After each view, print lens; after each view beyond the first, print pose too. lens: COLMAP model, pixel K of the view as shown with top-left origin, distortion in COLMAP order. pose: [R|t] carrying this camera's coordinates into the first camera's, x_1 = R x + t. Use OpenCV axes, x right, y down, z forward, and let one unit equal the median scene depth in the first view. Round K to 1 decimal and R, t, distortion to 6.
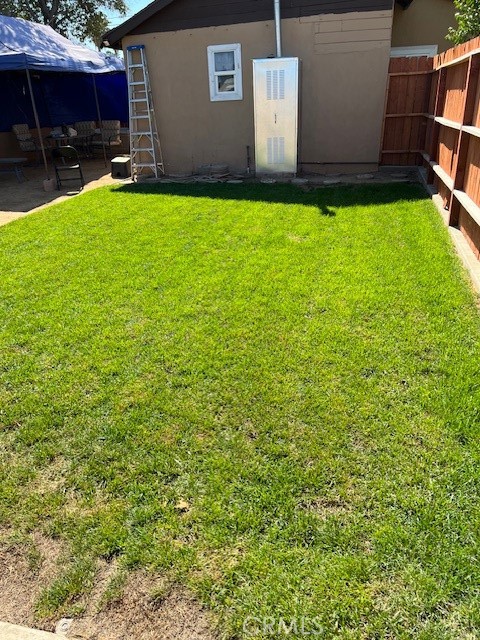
lens RADIAL K [[485.9, 0, 240.0], [0, 485.9, 320.0], [0, 0, 1]] dist [0.044575, -0.046270]
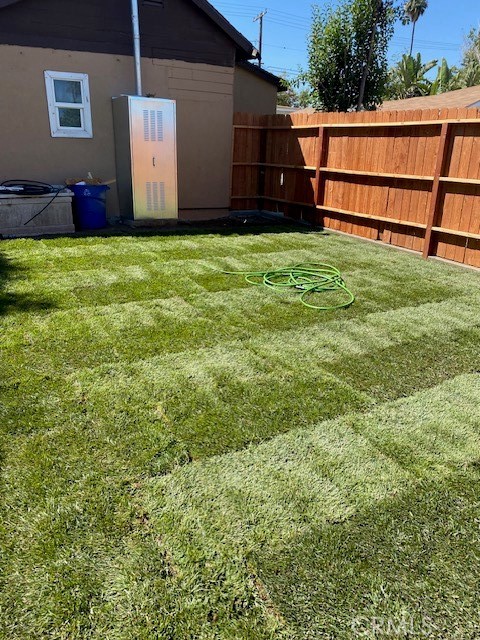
lens RADIAL K [[485.9, 0, 240.0], [0, 485.9, 320.0], [0, 0, 1]] dist [0.044575, -0.046270]
pose [[0.743880, -0.167607, 0.646955, -0.427902], [0.220351, 0.975420, -0.000661, -0.085332], [-0.630943, 0.143049, 0.762528, 0.238043]]
